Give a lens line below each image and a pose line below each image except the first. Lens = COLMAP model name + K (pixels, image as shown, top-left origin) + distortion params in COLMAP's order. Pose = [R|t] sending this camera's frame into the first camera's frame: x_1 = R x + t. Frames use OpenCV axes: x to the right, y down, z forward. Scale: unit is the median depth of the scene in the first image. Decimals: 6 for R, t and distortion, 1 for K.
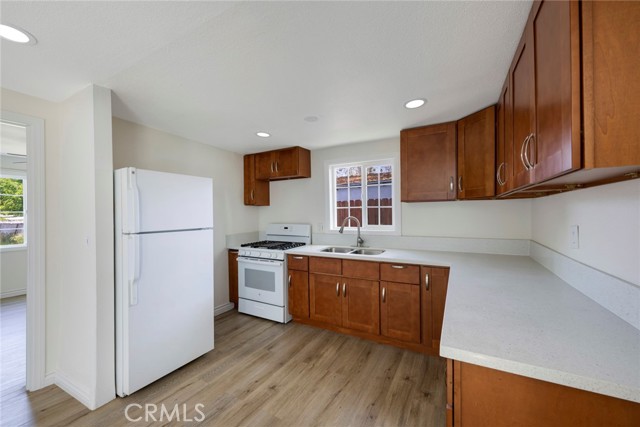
lens RADIAL K [[254.0, 0, 319.8], [0, 254.0, 214.3], [0, 0, 1]] dist [-0.001416, 0.000526]
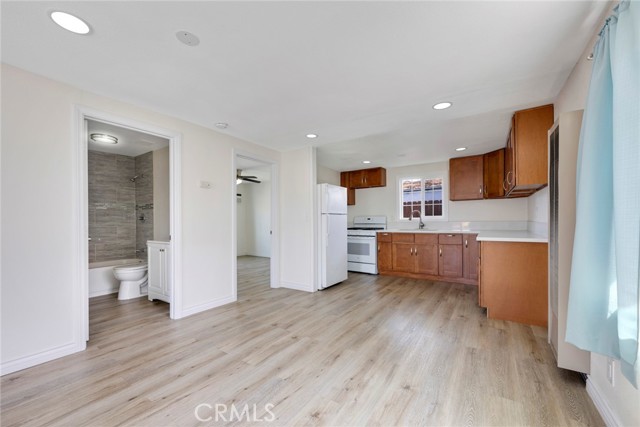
lens RADIAL K [[254.0, 0, 320.8], [0, 254.0, 220.1], [0, 0, 1]] dist [-0.001416, 0.000526]
pose [[0.996446, 0.003349, -0.084171, -0.409680], [-0.003862, 0.999975, -0.005931, 0.098080], [0.084150, 0.006235, 0.996434, -0.793974]]
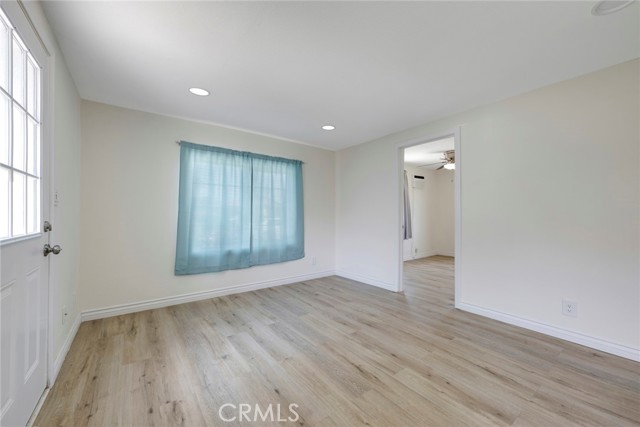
lens RADIAL K [[254.0, 0, 318.8], [0, 254.0, 213.5], [0, 0, 1]] dist [-0.001416, 0.000526]
pose [[-0.406138, 0.008829, -0.913769, -0.278440], [-0.001080, 0.999948, 0.010142, 0.099240], [0.913811, 0.005106, -0.406107, -0.631655]]
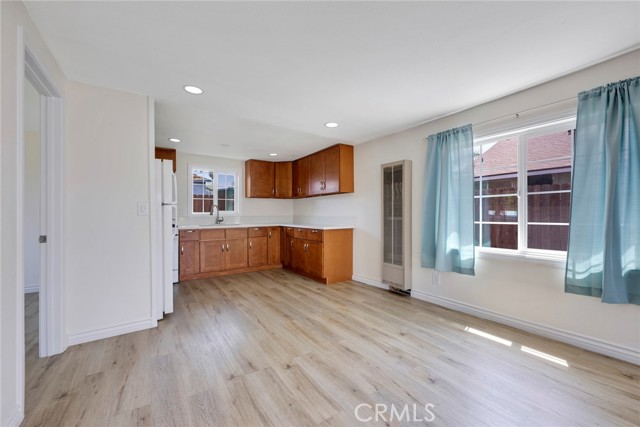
lens RADIAL K [[254.0, 0, 318.2], [0, 254.0, 214.4], [0, 0, 1]] dist [-0.001416, 0.000526]
pose [[0.447784, 0.010371, 0.894082, -1.143415], [0.004806, 0.999890, -0.014006, 0.108843], [-0.894129, 0.010569, 0.447685, -0.292867]]
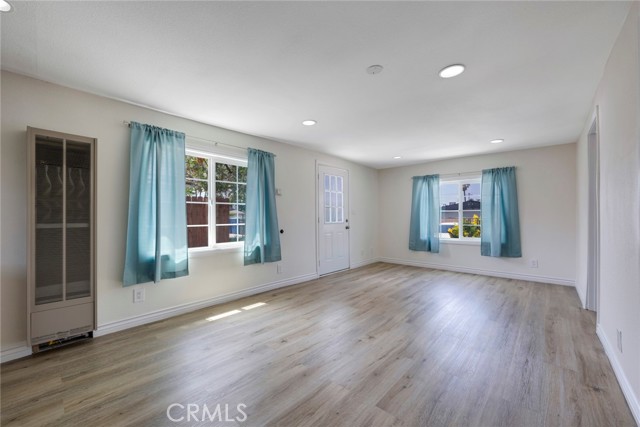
lens RADIAL K [[254.0, 0, 320.1], [0, 254.0, 218.7], [0, 0, 1]] dist [-0.001416, 0.000526]
pose [[-0.974588, 0.014628, 0.223529, -0.771565], [0.016971, 0.999819, 0.008566, 0.099211], [-0.223363, 0.012142, -0.974660, 0.517495]]
